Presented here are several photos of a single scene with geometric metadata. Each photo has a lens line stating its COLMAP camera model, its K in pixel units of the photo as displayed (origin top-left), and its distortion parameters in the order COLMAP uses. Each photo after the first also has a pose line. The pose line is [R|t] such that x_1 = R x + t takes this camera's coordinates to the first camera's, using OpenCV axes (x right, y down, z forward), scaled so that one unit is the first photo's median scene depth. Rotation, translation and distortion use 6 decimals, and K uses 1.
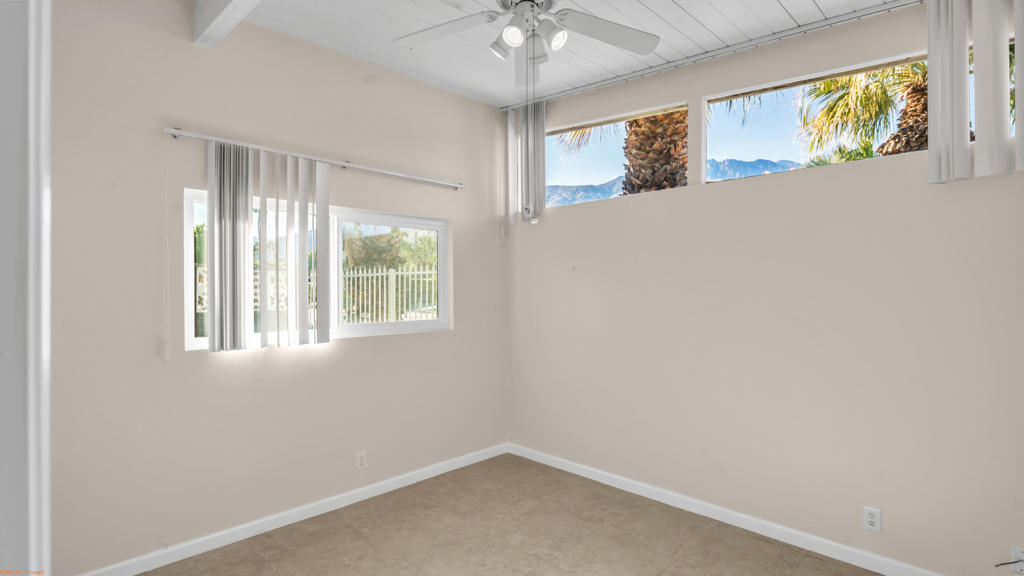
lens RADIAL K [[498.7, 0, 511.4], [0, 498.7, 285.7], [0, 0, 1]] dist [0.007140, -0.000231]
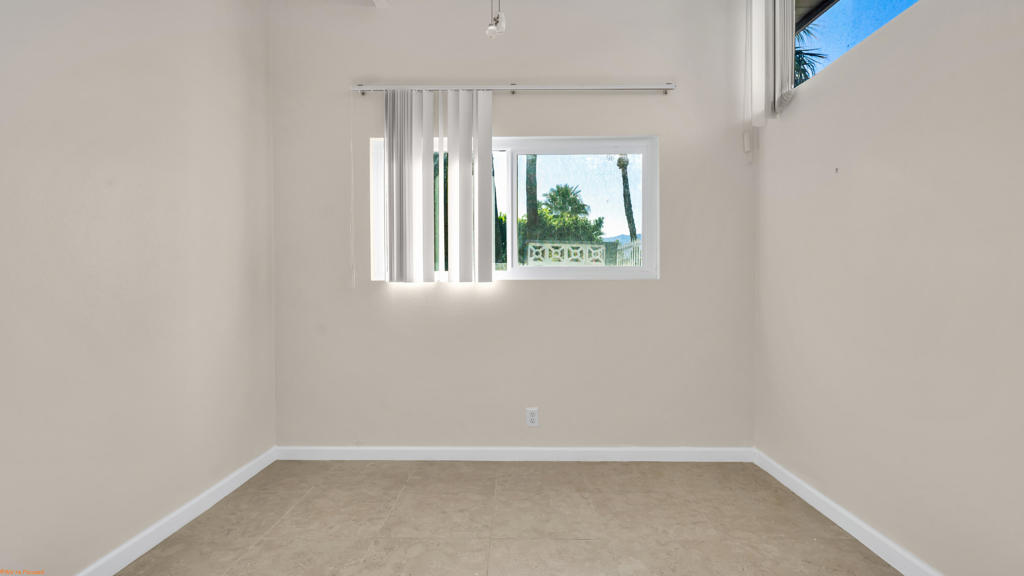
lens RADIAL K [[498.7, 0, 510.0], [0, 498.7, 288.0], [0, 0, 1]] dist [0.007140, -0.000231]
pose [[0.694467, 0.018132, -0.719296, 0.335009], [-0.001361, 0.999714, 0.023886, 0.101506], [0.719523, -0.015609, 0.694293, 0.371109]]
